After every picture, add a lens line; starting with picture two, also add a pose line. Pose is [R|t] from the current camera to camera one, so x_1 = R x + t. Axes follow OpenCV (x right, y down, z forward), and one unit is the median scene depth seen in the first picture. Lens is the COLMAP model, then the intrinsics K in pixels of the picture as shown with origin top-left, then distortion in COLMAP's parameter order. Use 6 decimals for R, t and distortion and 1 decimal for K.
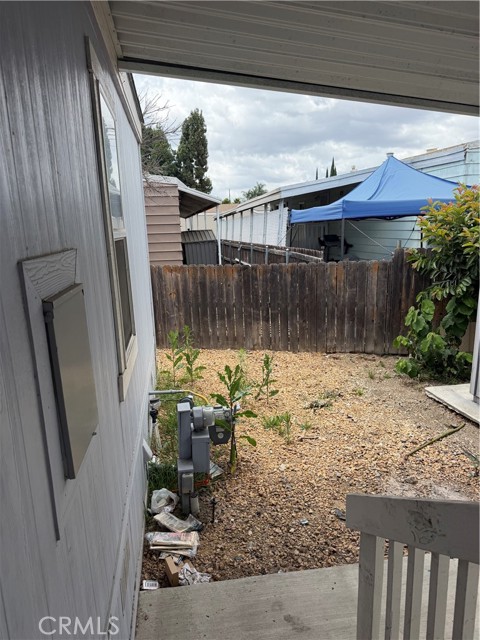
lens RADIAL K [[447.7, 0, 240.0], [0, 447.7, 320.0], [0, 0, 1]] dist [0.112253, -0.172060]
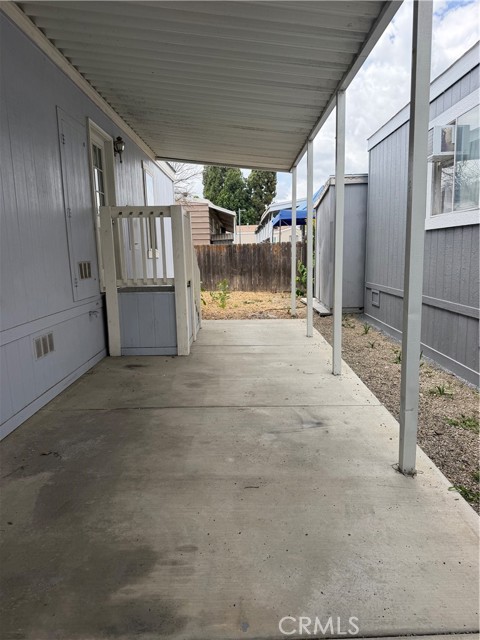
lens RADIAL K [[447.7, 0, 240.0], [0, 447.7, 320.0], [0, 0, 1]] dist [0.112253, -0.172060]
pose [[0.987629, 0.036950, -0.152391, 0.333275], [-0.044805, 0.997821, -0.048433, 0.267461], [0.150269, 0.054662, 0.987133, -0.781192]]
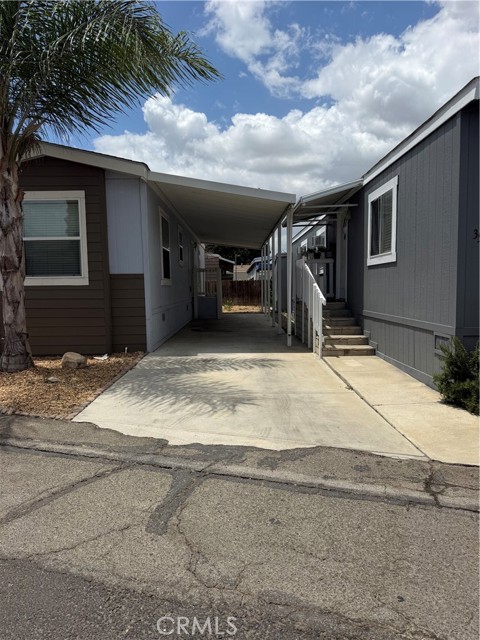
lens RADIAL K [[453.3, 0, 233.5], [0, 453.3, 322.8], [0, 0, 1]] dist [0.114445, -0.172934]
pose [[0.987213, 0.035052, -0.155504, 0.549350], [-0.054315, 0.991116, -0.121408, 0.597968], [0.149867, 0.128302, 0.980346, -2.278013]]
